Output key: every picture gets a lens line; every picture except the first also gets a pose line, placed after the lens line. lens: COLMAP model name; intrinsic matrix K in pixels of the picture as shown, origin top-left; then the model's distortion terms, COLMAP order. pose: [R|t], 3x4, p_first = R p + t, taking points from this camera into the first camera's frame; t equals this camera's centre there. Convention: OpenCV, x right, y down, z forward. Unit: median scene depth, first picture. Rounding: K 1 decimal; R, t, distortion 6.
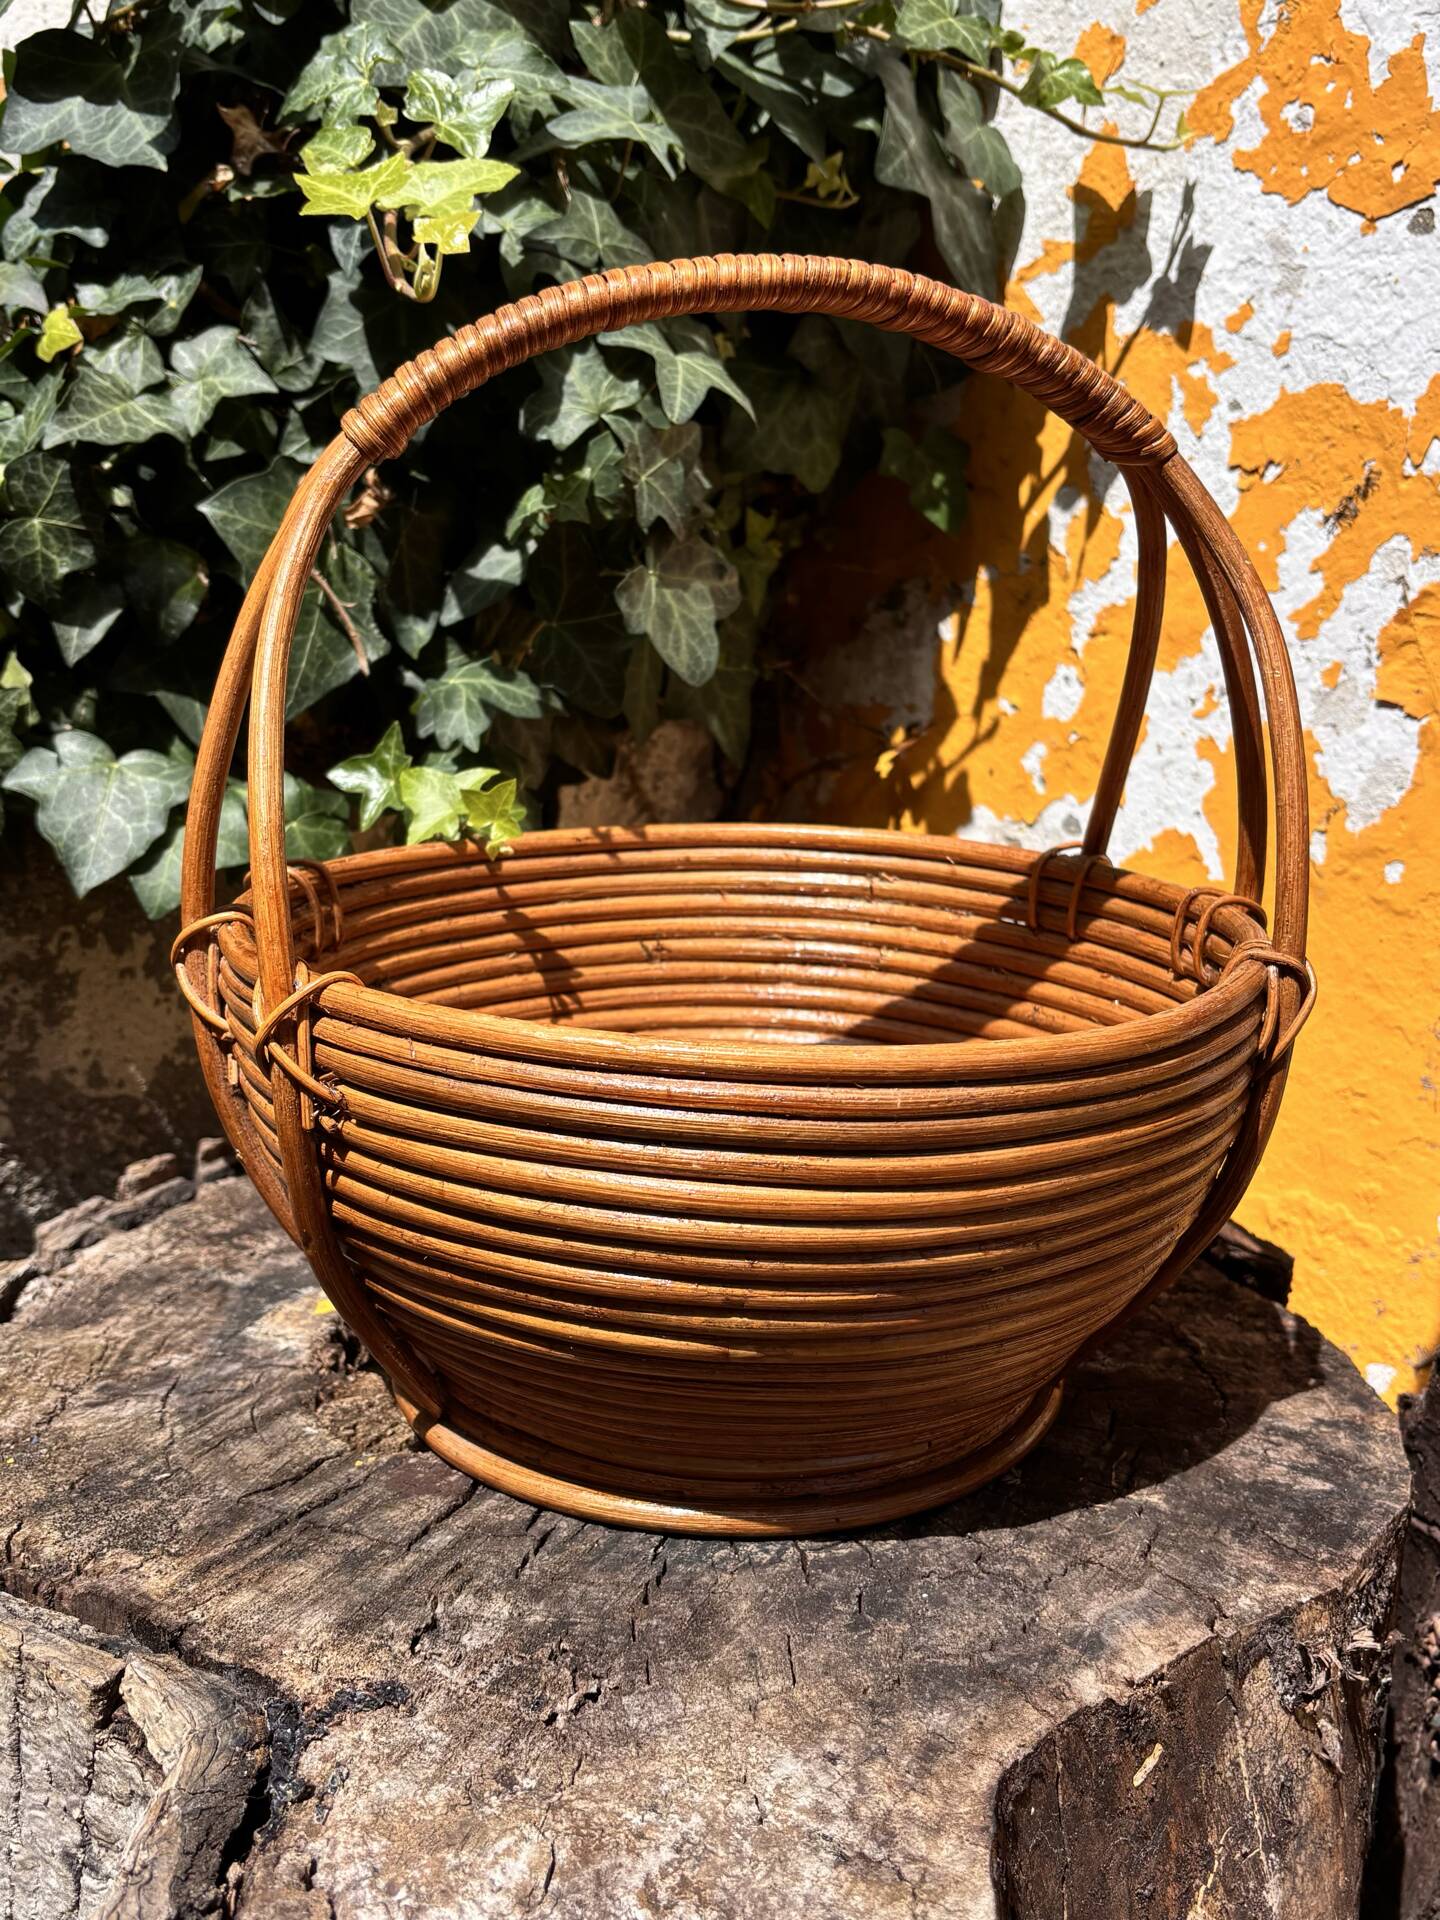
lens RADIAL K [[1908.4, 0, 727.4], [0, 1908.4, 957.4], [0, 0, 1]] dist [-0.048450, 0.121420]
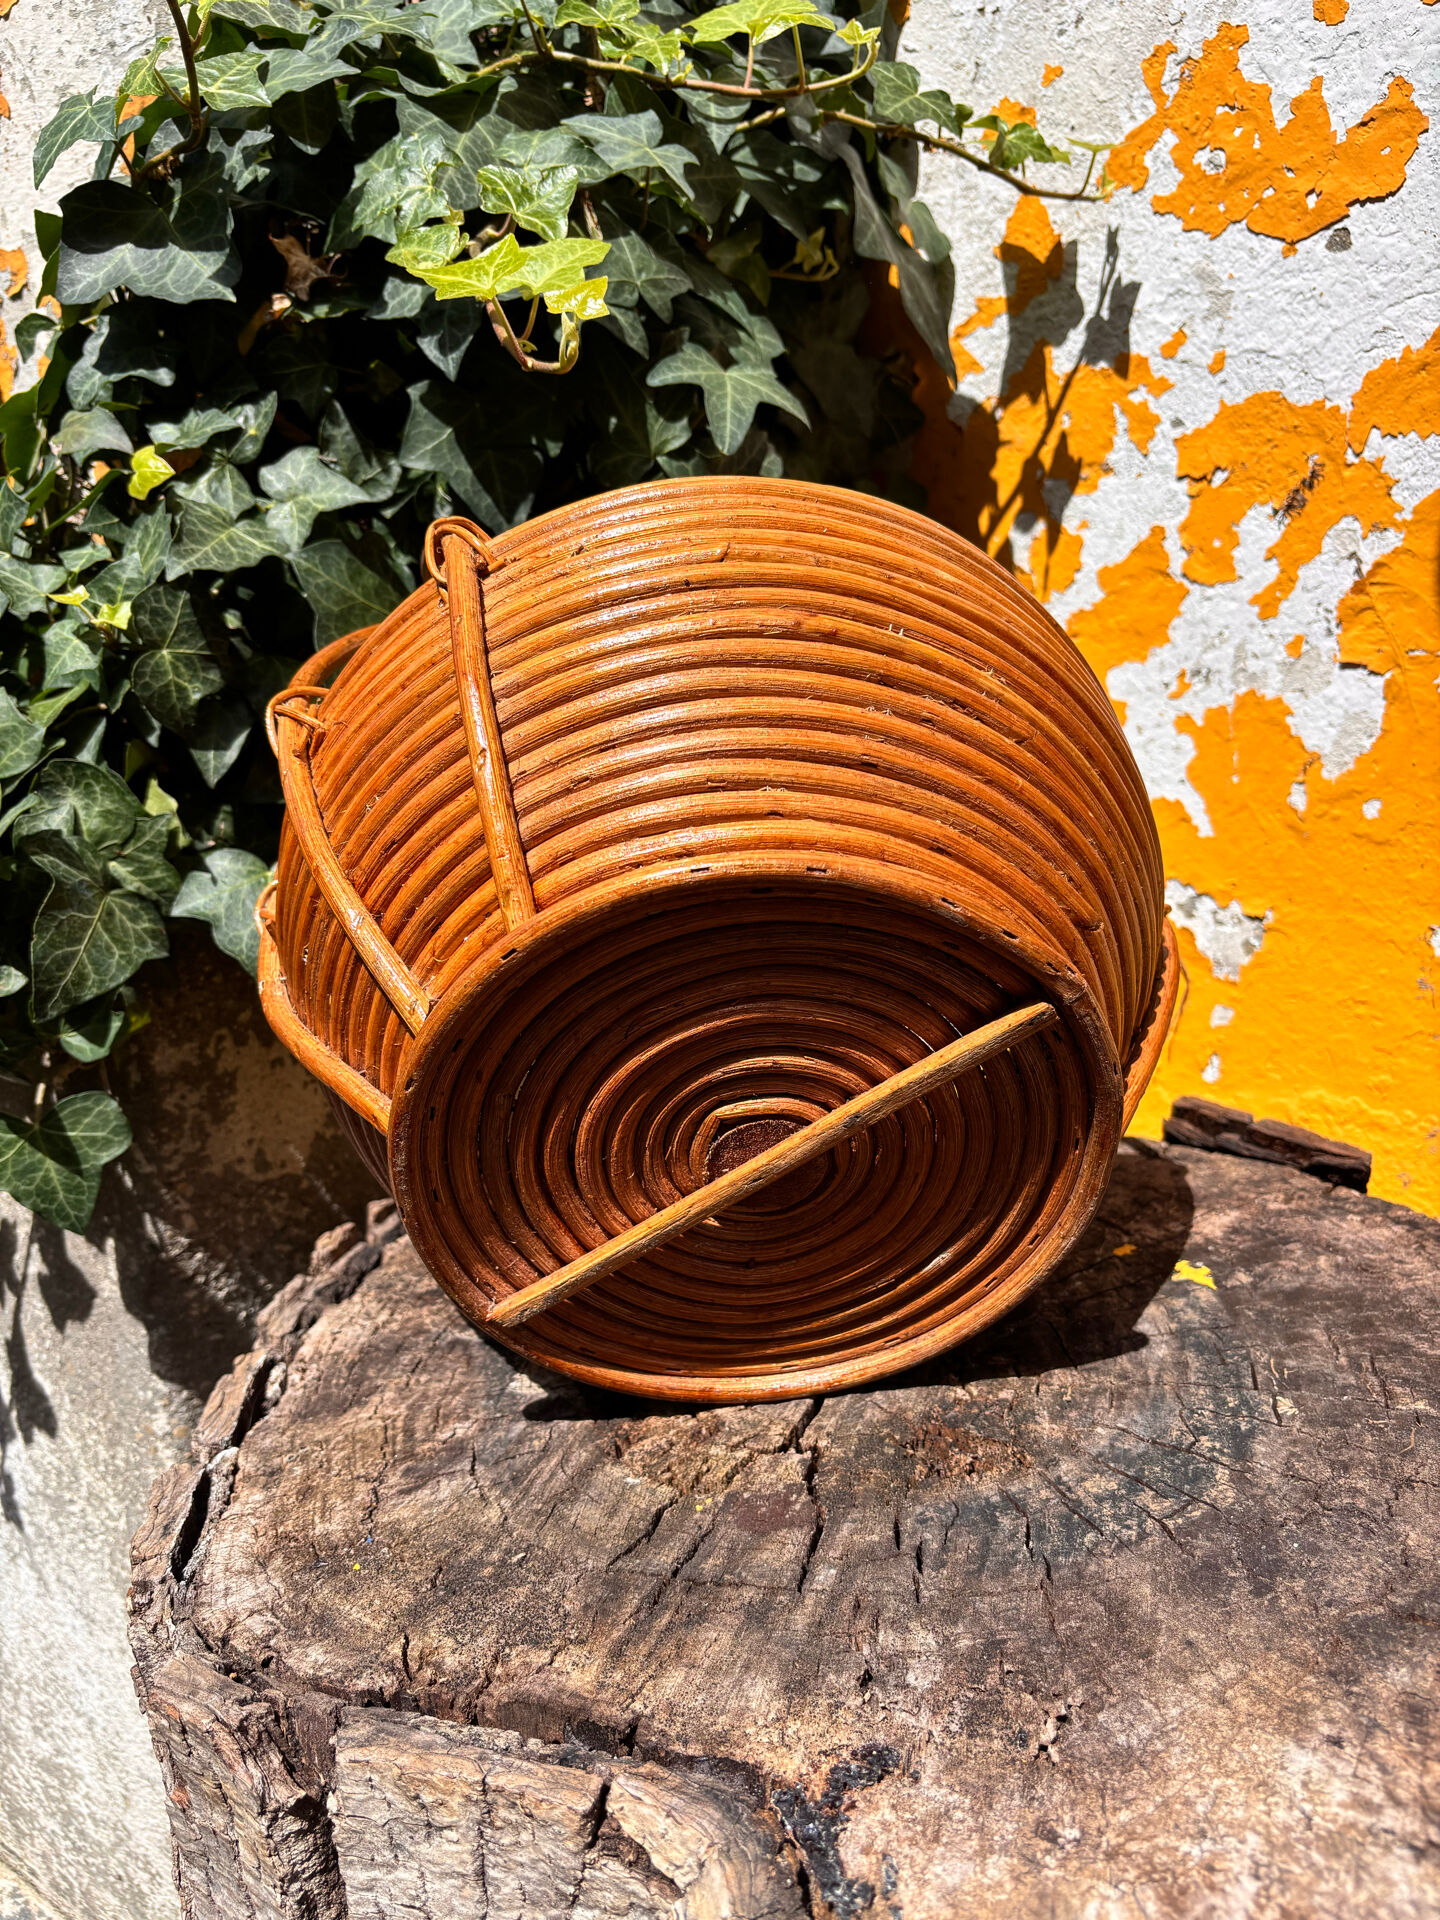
lens RADIAL K [[1512.1, 0, 704.0], [0, 1512.1, 974.4], [0, 0, 1]] dist [-0.000762, 0.008650]
pose [[0.983473, -0.148295, 0.103875, -0.179834], [0.145751, 0.988813, 0.031710, -0.037417], [-0.107415, -0.016046, 0.994085, 0.138207]]
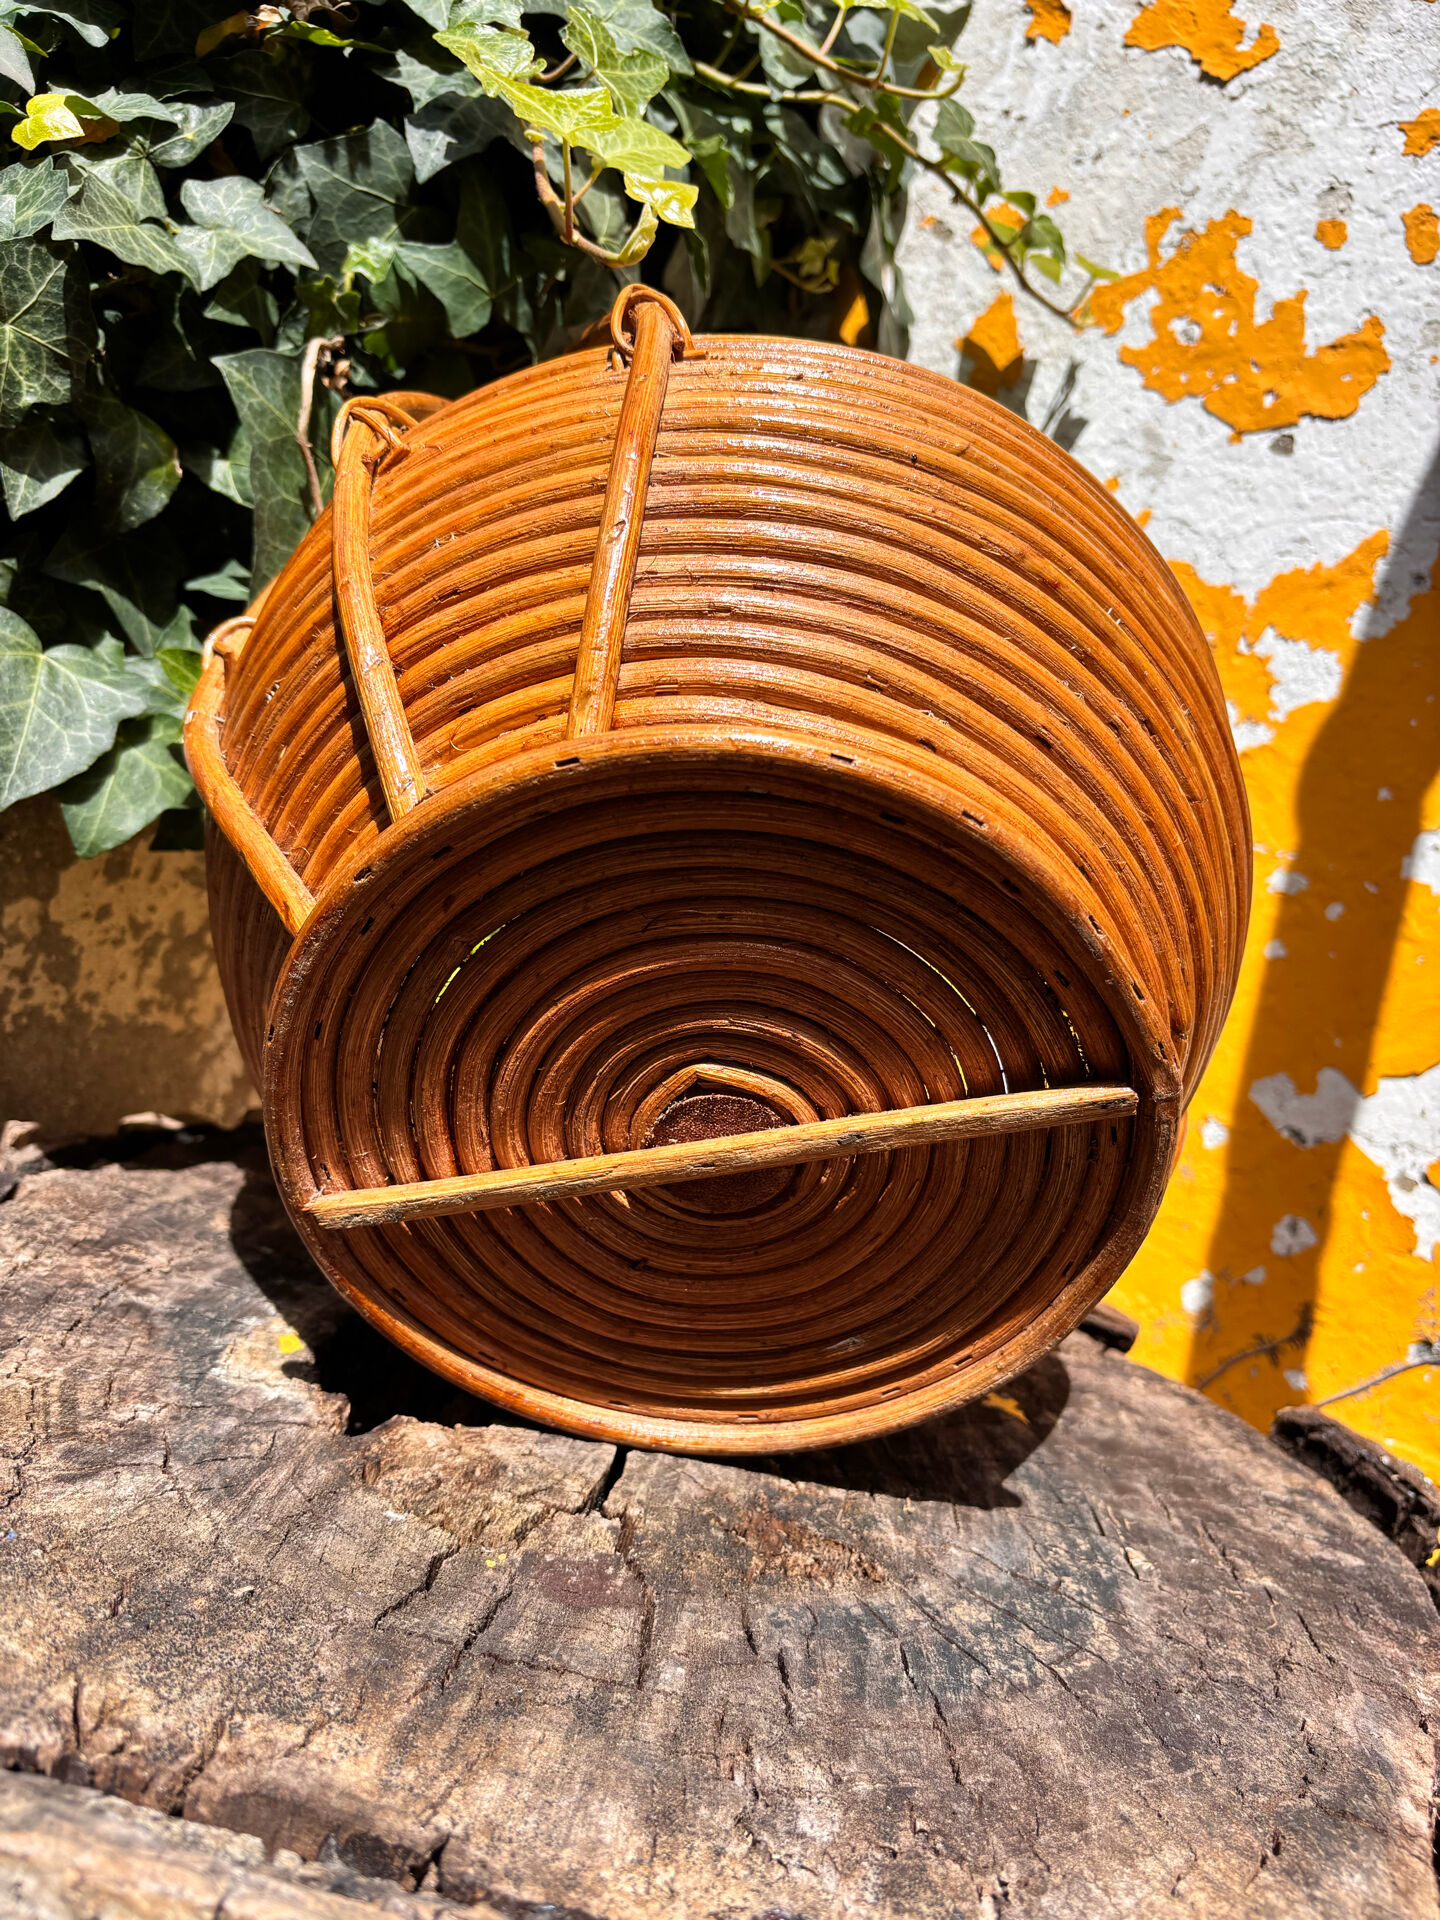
lens RADIAL K [[1504.3, 0, 722.3], [0, 1504.3, 977.2], [0, 0, 1]] dist [0.027048, -0.053731]
pose [[0.909724, 0.130269, 0.394250, -0.295849], [-0.117749, 0.991469, -0.055899, 0.037208], [-0.398168, 0.004431, 0.917302, 0.296218]]
